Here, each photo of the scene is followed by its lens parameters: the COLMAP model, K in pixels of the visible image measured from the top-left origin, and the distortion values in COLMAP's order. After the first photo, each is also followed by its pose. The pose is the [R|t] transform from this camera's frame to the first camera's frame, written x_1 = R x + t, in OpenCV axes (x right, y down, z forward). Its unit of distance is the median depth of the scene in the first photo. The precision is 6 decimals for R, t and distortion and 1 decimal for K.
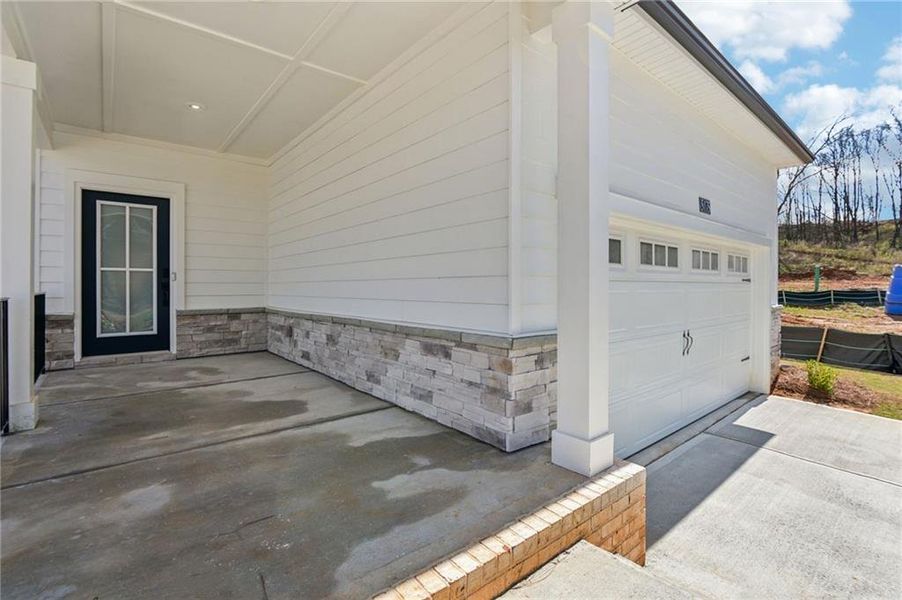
lens RADIAL K [[414.5, 0, 453.6], [0, 414.5, 282.3], [0, 0, 1]] dist [-0.020479, 0.002804]
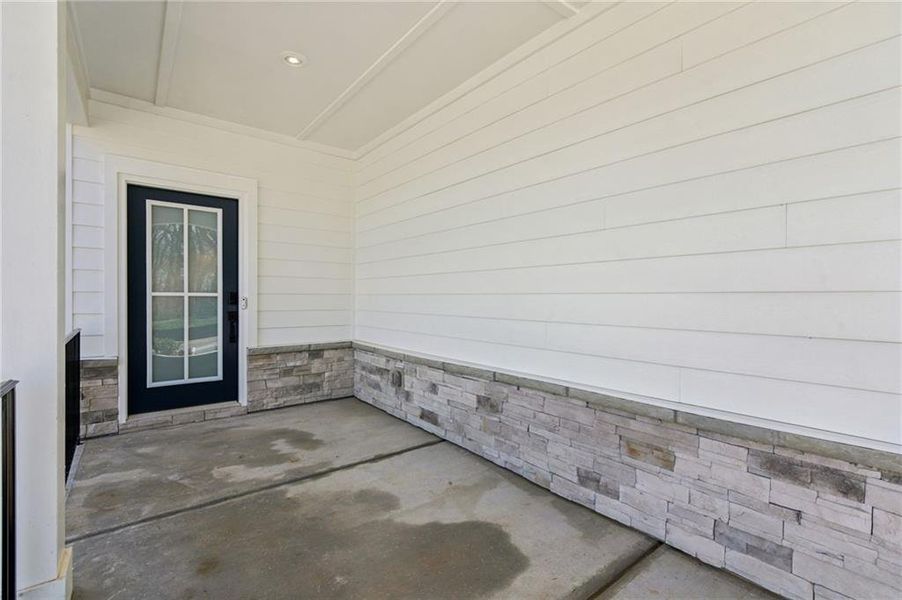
lens RADIAL K [[414.5, 0, 451.9], [0, 414.5, 300.1], [0, 0, 1]] dist [-0.020479, 0.002804]
pose [[0.999105, 0.010187, -0.041065, -0.312254], [-0.009514, 0.999818, 0.016546, -0.041748], [0.041226, -0.016141, 0.999019, 0.304021]]
